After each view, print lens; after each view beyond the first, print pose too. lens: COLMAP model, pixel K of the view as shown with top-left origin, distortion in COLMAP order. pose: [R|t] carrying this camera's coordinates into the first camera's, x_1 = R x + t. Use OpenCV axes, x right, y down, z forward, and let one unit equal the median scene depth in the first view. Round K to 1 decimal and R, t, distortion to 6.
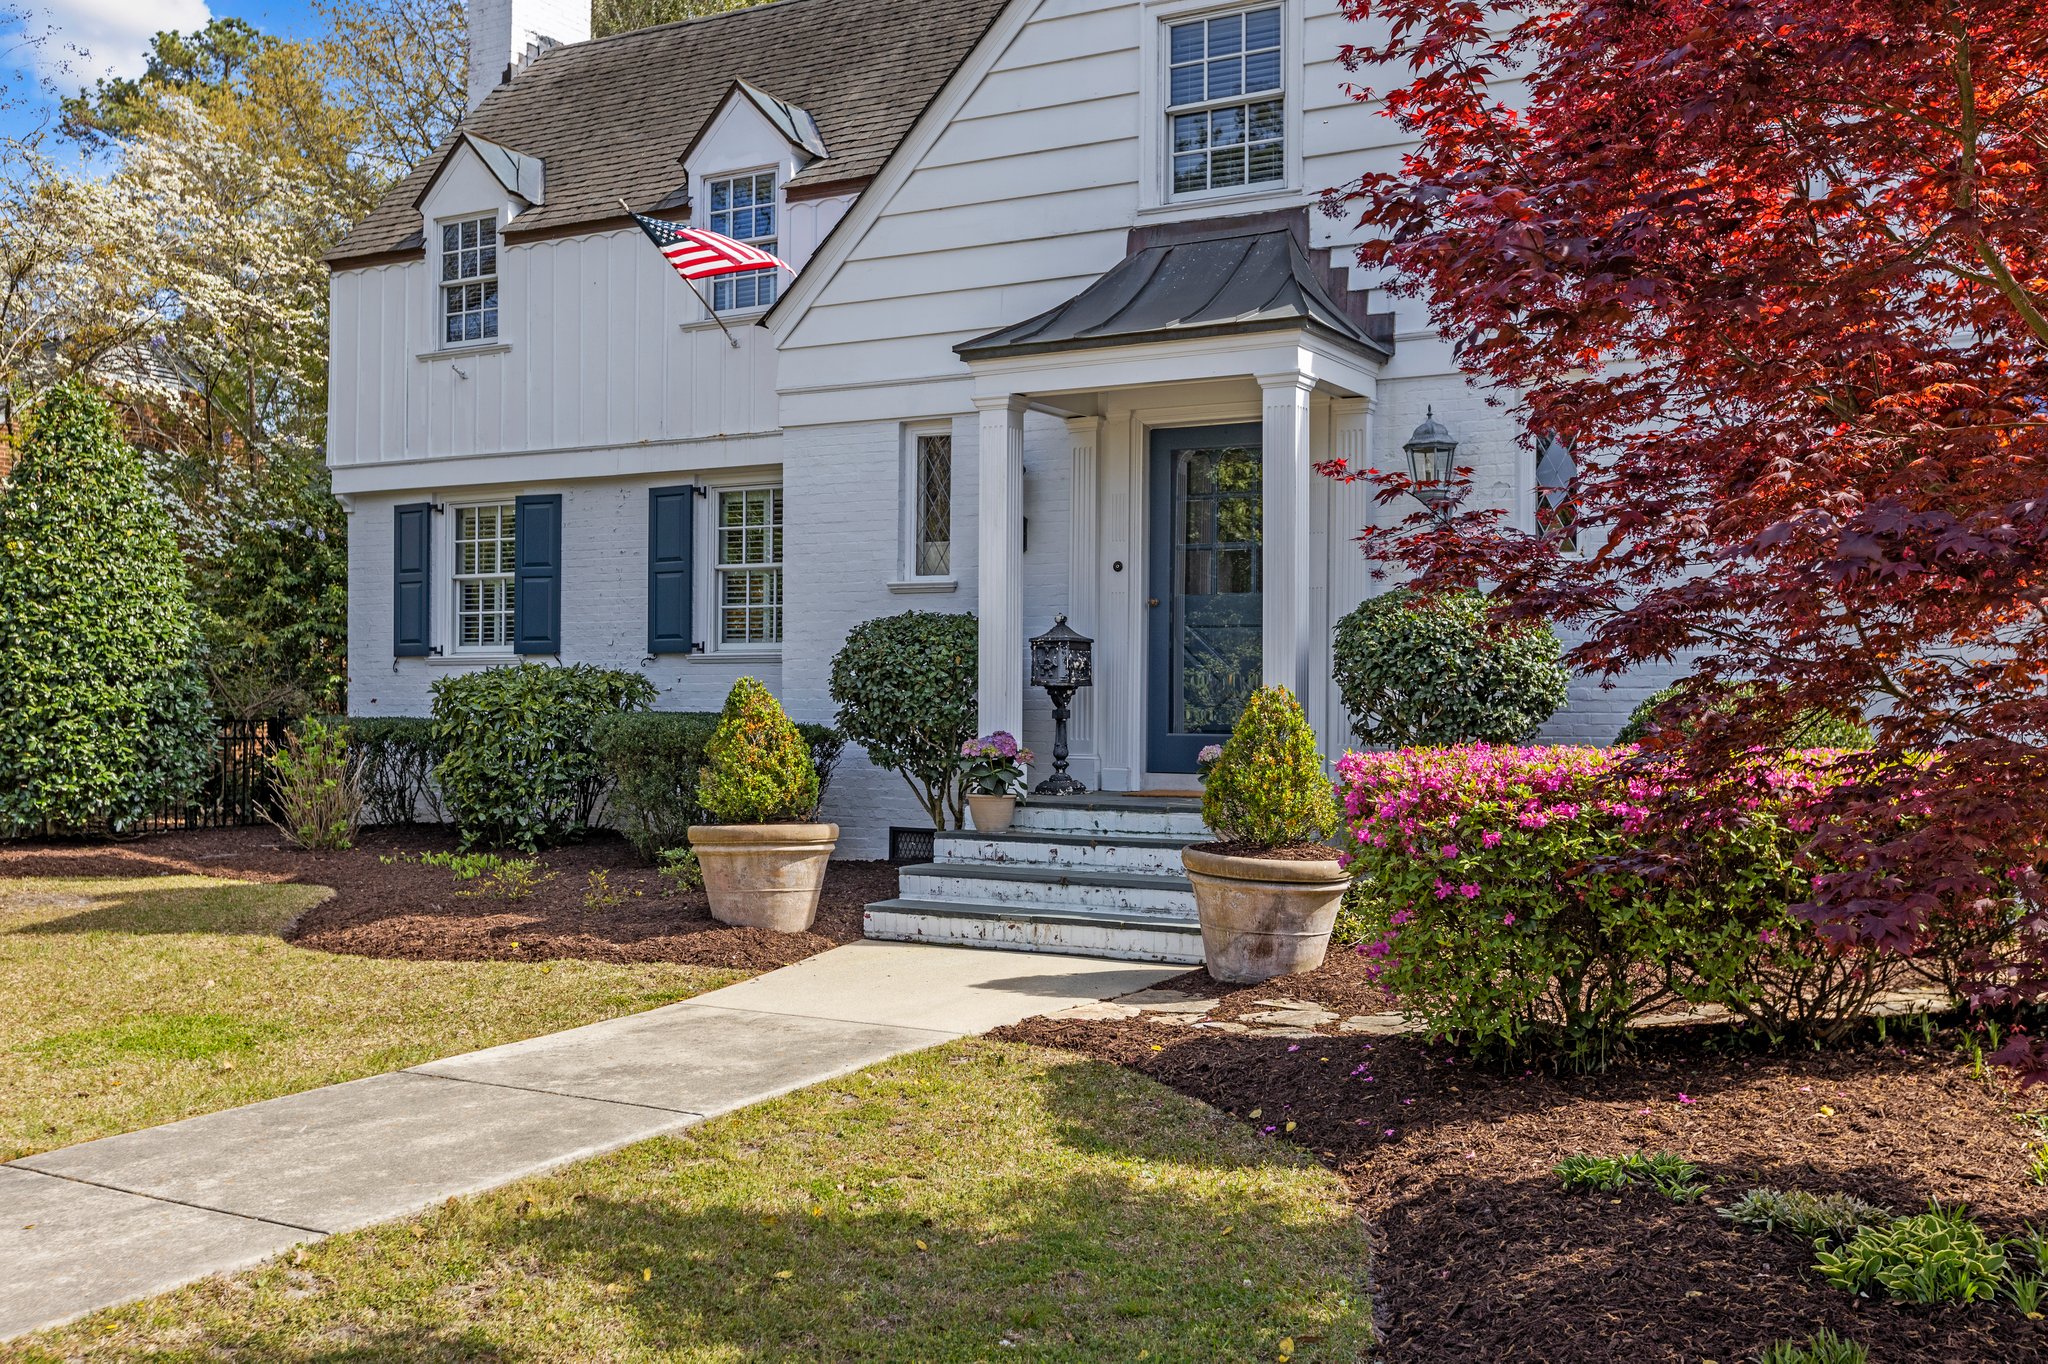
lens RADIAL K [[1988.2, 0, 1021.8], [0, 1988.2, 639.3], [0, 0, 1]] dist [-0.015683, 0.005293]
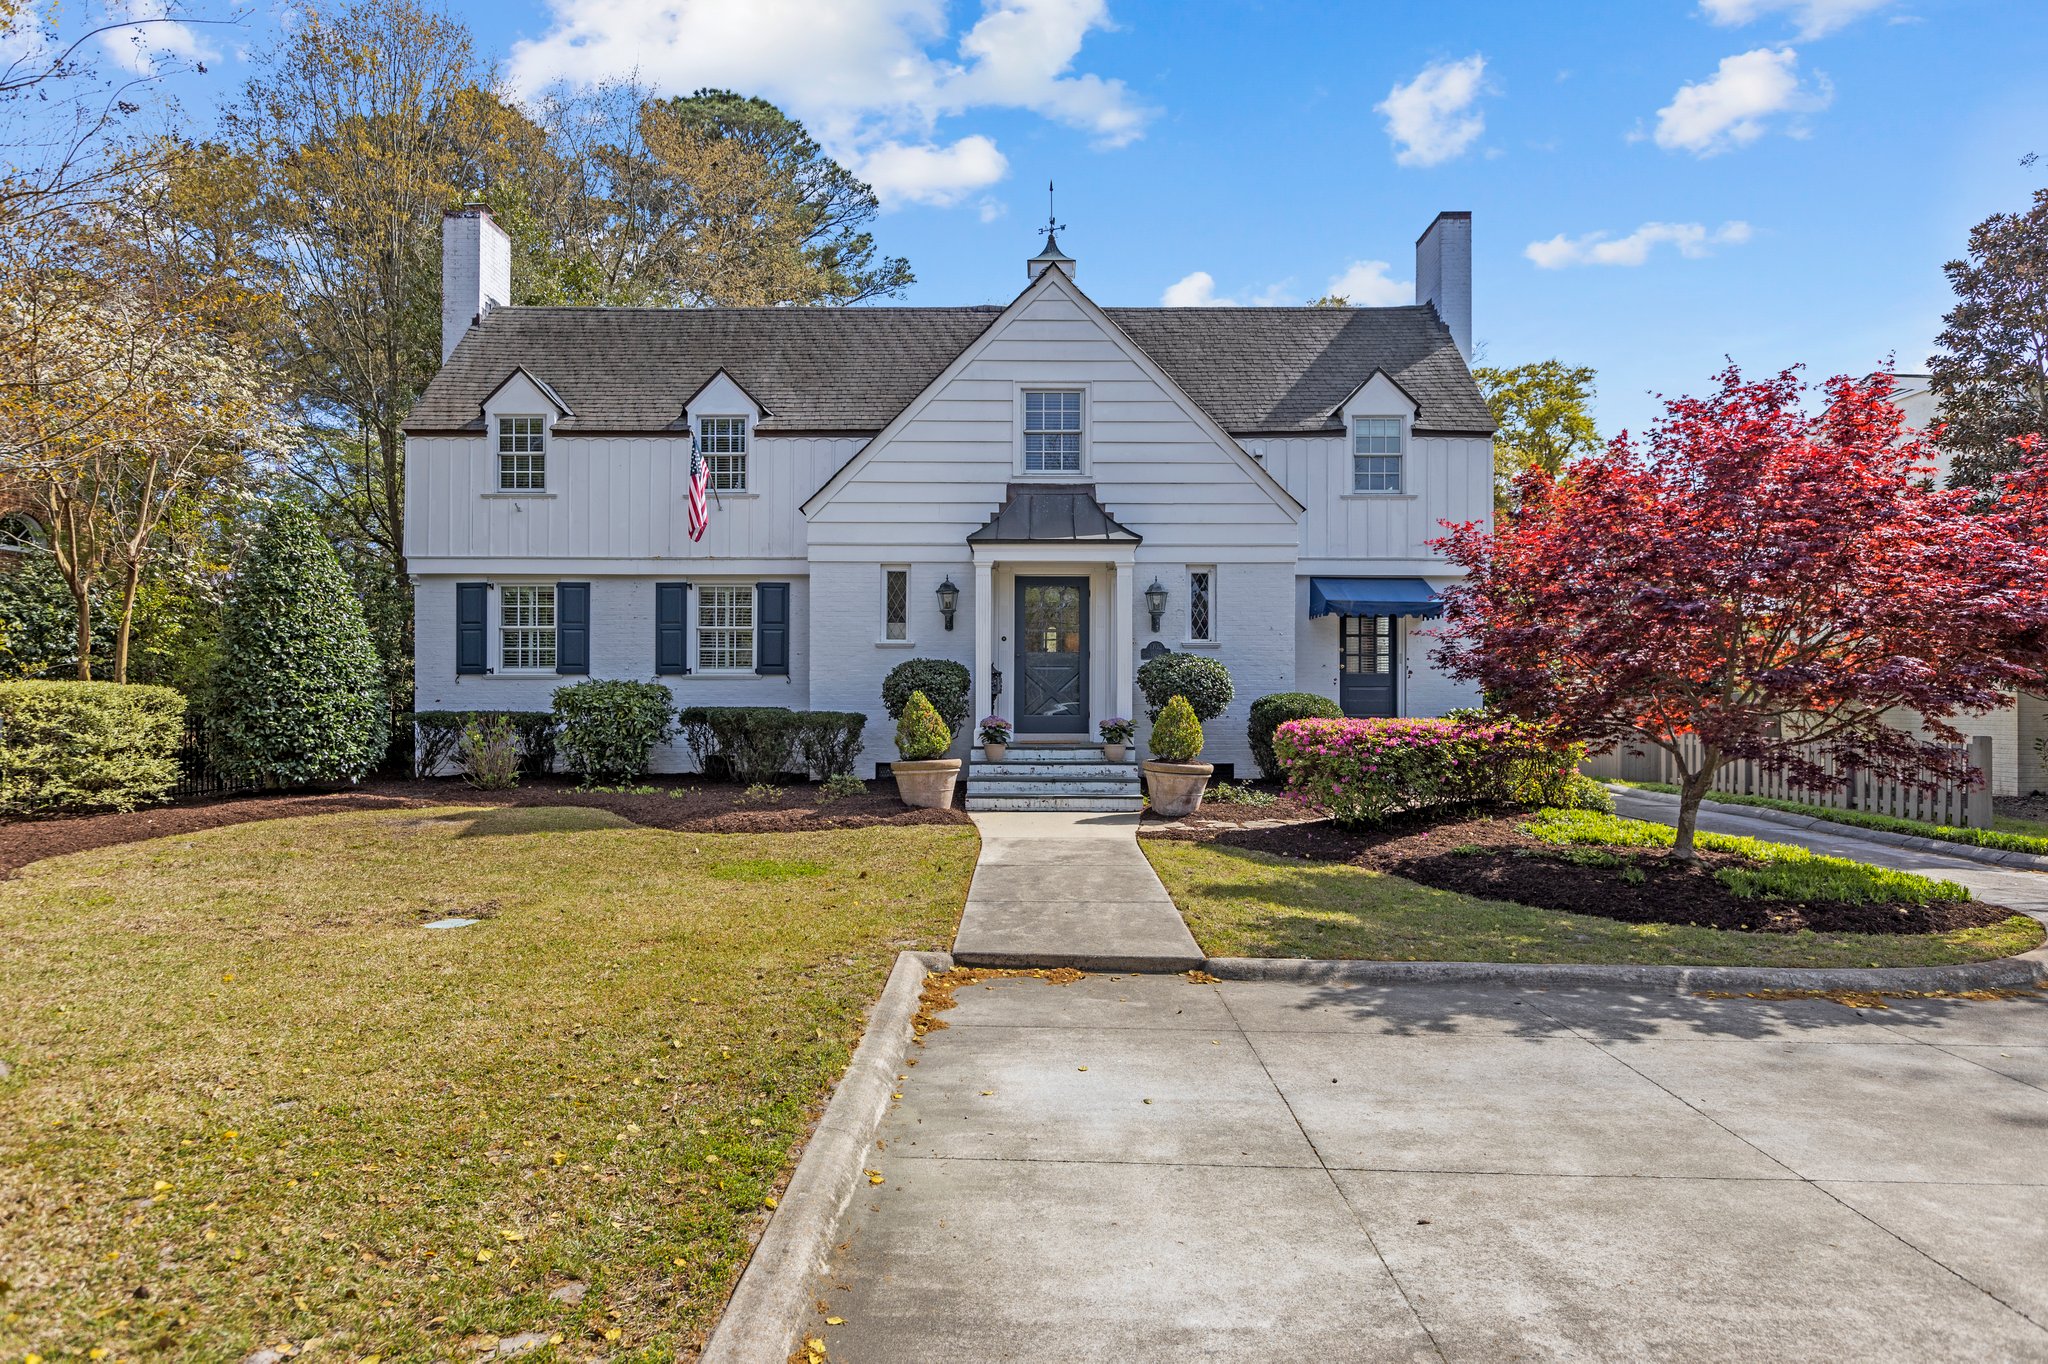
lens RADIAL K [[1195.6, 0, 1024.9], [0, 1195.6, 648.1], [0, 0, 1]] dist [-0.006802, 0.000310]
pose [[0.865056, 0.015882, 0.501423, -0.469974], [-0.013366, 0.999874, -0.008610, -0.012312], [-0.501497, 0.000746, 0.865159, -0.115258]]
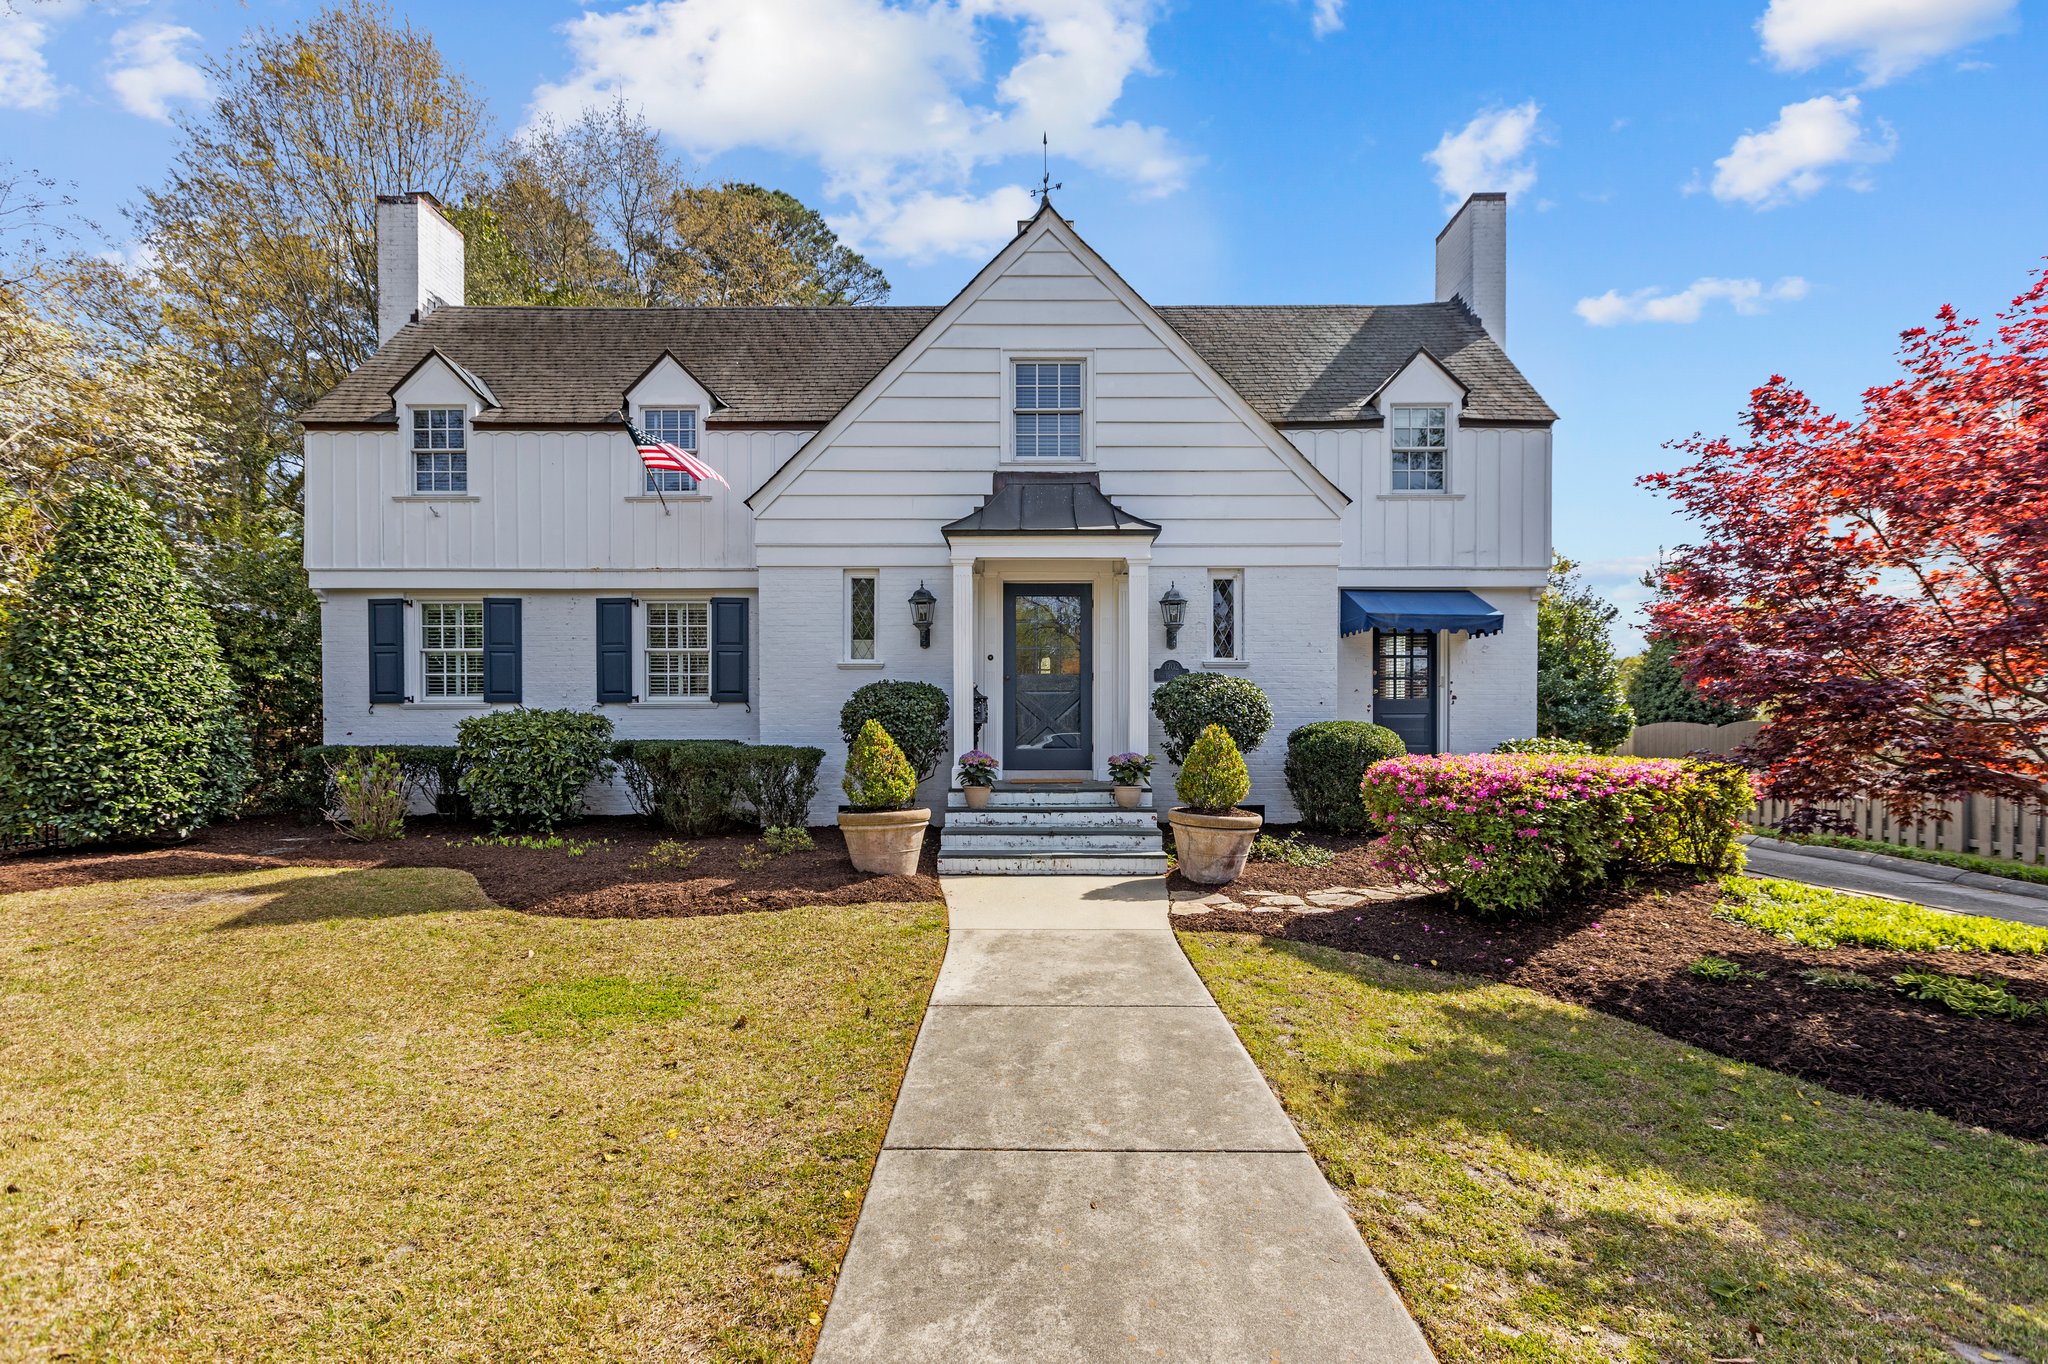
lens RADIAL K [[934.5, 0, 1022.0], [0, 934.5, 717.7], [0, 0, 1]] dist [-0.000018, -0.000383]
pose [[0.865345, -0.002419, 0.501170, -0.284815], [-0.010054, 0.999703, 0.022185, -0.000707], [-0.501075, -0.024236, 0.865064, 0.193881]]
